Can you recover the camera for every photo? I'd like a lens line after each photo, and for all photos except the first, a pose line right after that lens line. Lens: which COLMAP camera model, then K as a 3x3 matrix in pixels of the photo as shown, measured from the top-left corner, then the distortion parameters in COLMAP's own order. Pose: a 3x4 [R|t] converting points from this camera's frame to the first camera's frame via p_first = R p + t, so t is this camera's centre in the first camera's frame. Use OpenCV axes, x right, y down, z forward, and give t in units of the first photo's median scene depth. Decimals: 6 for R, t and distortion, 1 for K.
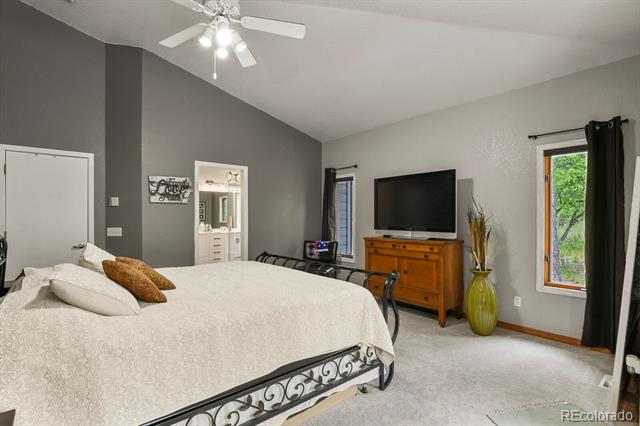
lens RADIAL K [[310.3, 0, 317.3], [0, 310.3, 215.3], [0, 0, 1]] dist [-0.003973, -0.001877]
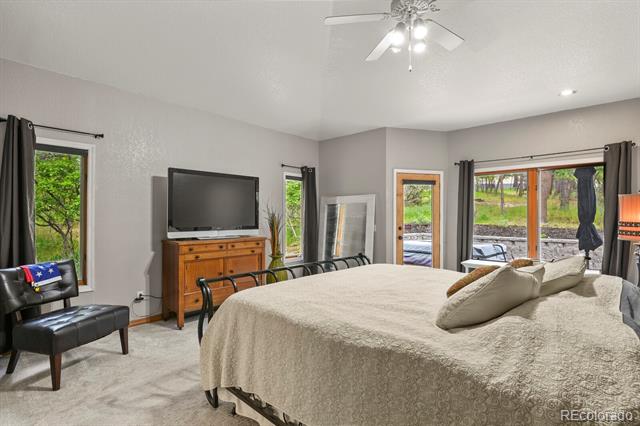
lens RADIAL K [[310.3, 0, 320.0], [0, 310.3, 216.5], [0, 0, 1]] dist [-0.003973, -0.001877]
pose [[-0.124872, -0.003841, 0.992165, -0.743686], [-0.009938, 0.999947, 0.002621, 0.000230], [-0.992123, -0.009532, -0.124904, 0.841216]]
